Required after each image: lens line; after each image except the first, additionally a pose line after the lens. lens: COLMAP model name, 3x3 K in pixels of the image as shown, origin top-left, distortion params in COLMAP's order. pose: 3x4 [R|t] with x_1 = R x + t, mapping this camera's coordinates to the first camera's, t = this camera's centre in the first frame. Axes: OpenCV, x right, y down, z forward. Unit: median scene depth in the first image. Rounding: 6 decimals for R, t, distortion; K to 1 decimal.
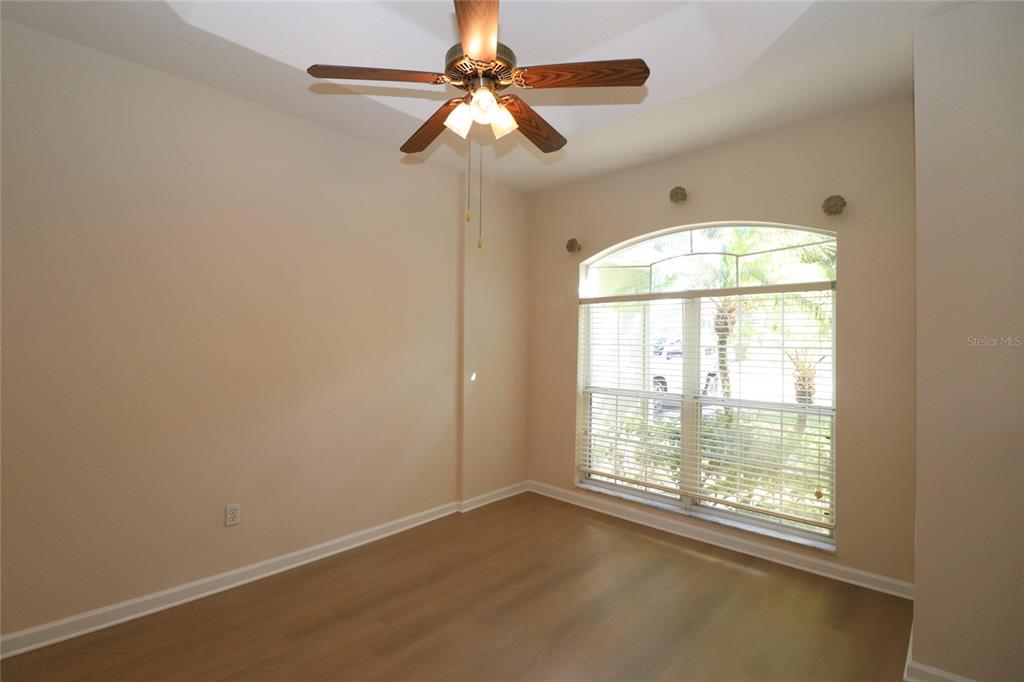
lens RADIAL K [[549.5, 0, 511.3], [0, 549.5, 326.2], [0, 0, 1]] dist [-0.033690, -0.000542]
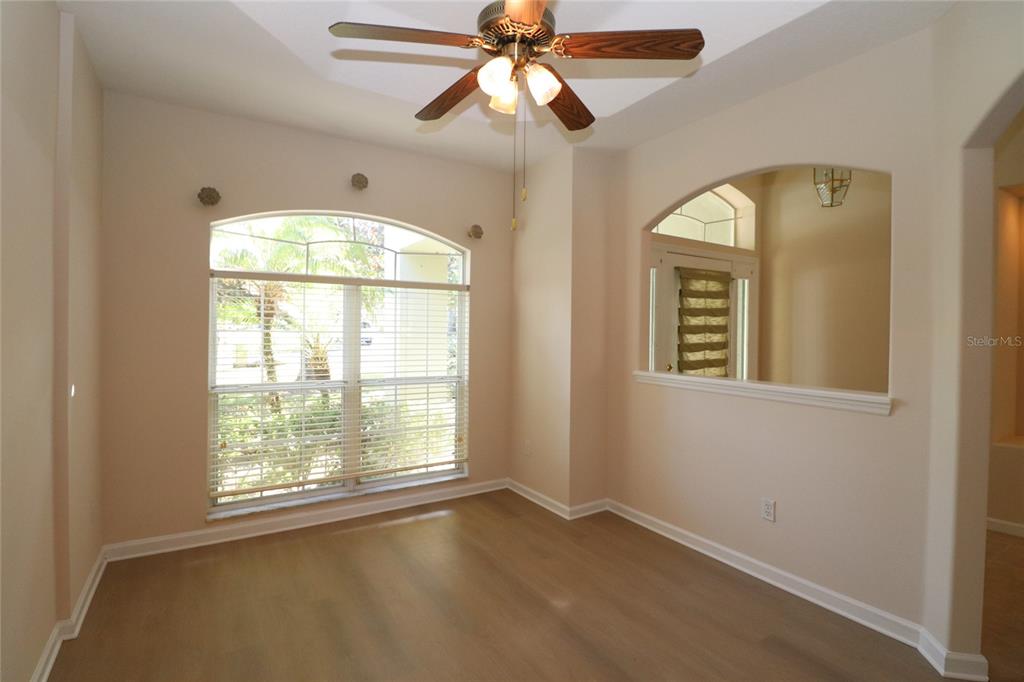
lens RADIAL K [[479.4, 0, 506.9], [0, 479.4, 334.2], [0, 0, 1]] dist [0.005596, -0.016634]
pose [[0.194435, -0.016325, 0.980780, -0.493252], [-0.034619, 0.999124, 0.023493, 0.009077], [-0.980304, -0.038521, 0.193699, 0.540875]]
